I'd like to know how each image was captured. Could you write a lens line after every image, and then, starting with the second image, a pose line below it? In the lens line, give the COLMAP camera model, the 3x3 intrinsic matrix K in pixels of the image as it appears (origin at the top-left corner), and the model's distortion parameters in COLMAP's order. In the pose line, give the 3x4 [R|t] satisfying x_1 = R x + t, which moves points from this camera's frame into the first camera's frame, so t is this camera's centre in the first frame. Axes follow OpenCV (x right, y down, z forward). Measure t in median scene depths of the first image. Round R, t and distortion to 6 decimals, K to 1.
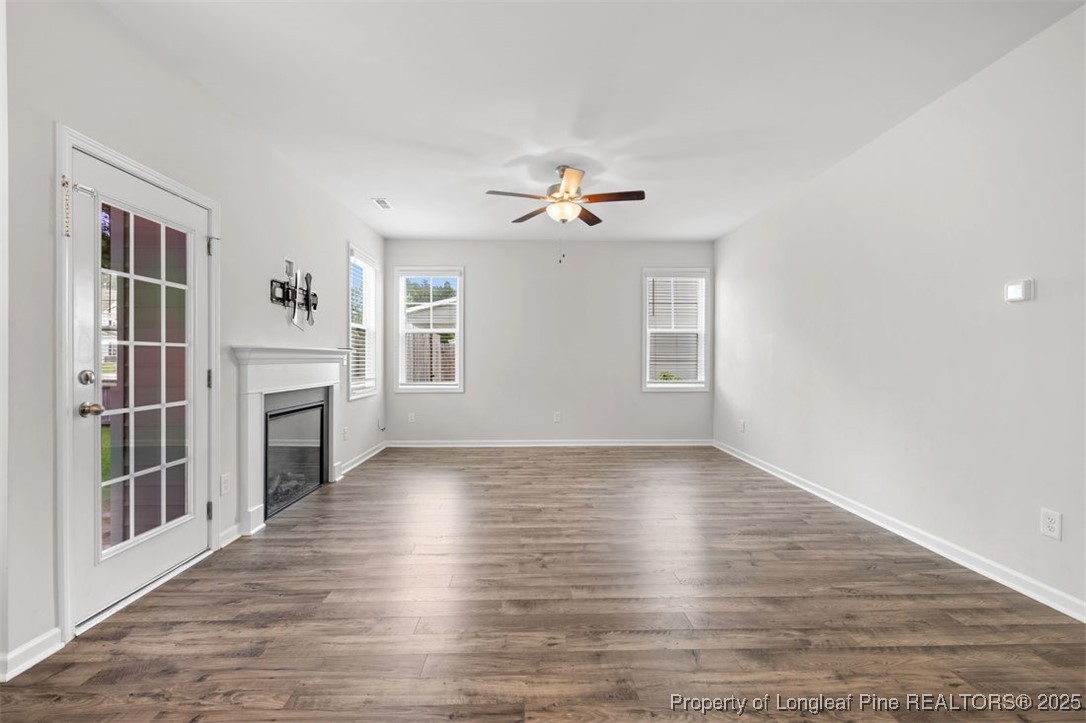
lens RADIAL K [[453.1, 0, 543.0], [0, 453.1, 361.5], [0, 0, 1]] dist [0.000443, 0.000040]
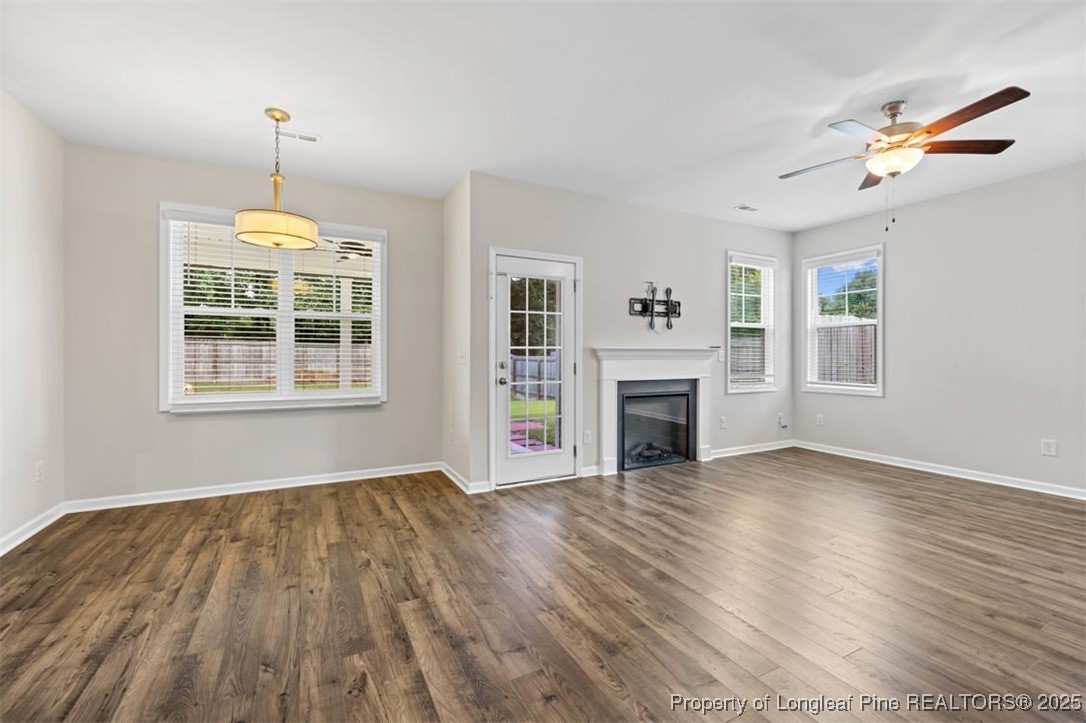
lens RADIAL K [[451.9, 0, 541.7], [0, 451.9, 355.4], [0, 0, 1]] dist [-0.000222, 0.000013]
pose [[0.439056, -0.001711, -0.898458, 0.565879], [-0.004002, 0.999985, -0.003860, -0.001306], [0.898451, 0.005291, 0.439043, 0.168090]]
